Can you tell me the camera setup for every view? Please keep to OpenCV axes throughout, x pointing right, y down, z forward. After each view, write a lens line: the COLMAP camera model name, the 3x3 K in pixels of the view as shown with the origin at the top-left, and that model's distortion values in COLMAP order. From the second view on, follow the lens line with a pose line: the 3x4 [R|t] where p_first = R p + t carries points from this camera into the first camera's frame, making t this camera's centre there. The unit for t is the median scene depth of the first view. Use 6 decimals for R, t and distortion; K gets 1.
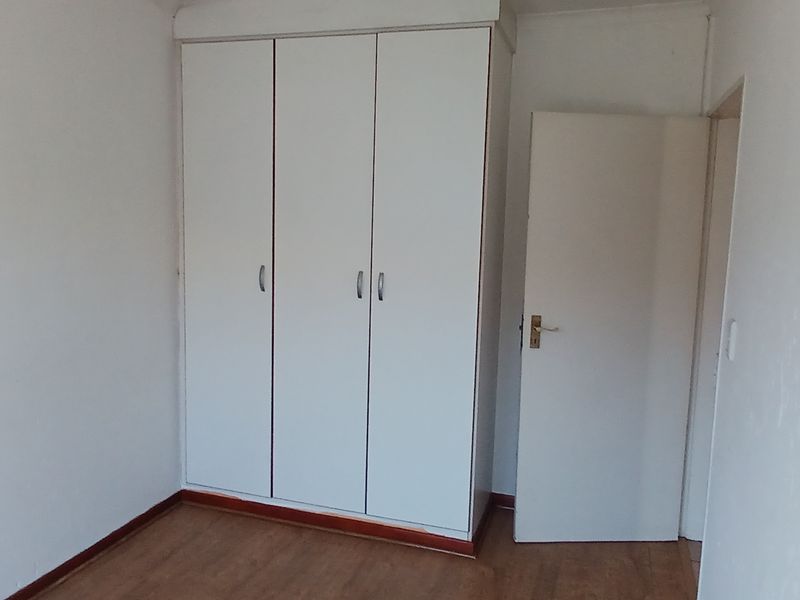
lens RADIAL K [[681.2, 0, 400.0], [0, 681.2, 300.0], [0, 0, 1]] dist [-0.003137, -0.001010]
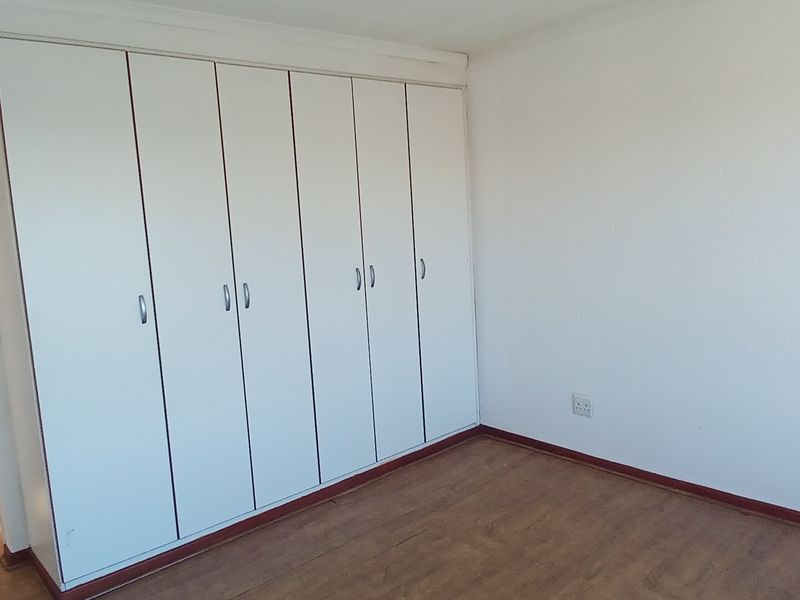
lens RADIAL K [[643.9, 0, 400.0], [0, 643.9, 300.0], [0, 0, 1]] dist [0.003690, 0.000842]
pose [[0.501217, -0.166441, 0.849164, -0.984171], [0.190936, 0.978412, 0.079075, -0.058565], [-0.843994, 0.122502, 0.522176, 0.316111]]
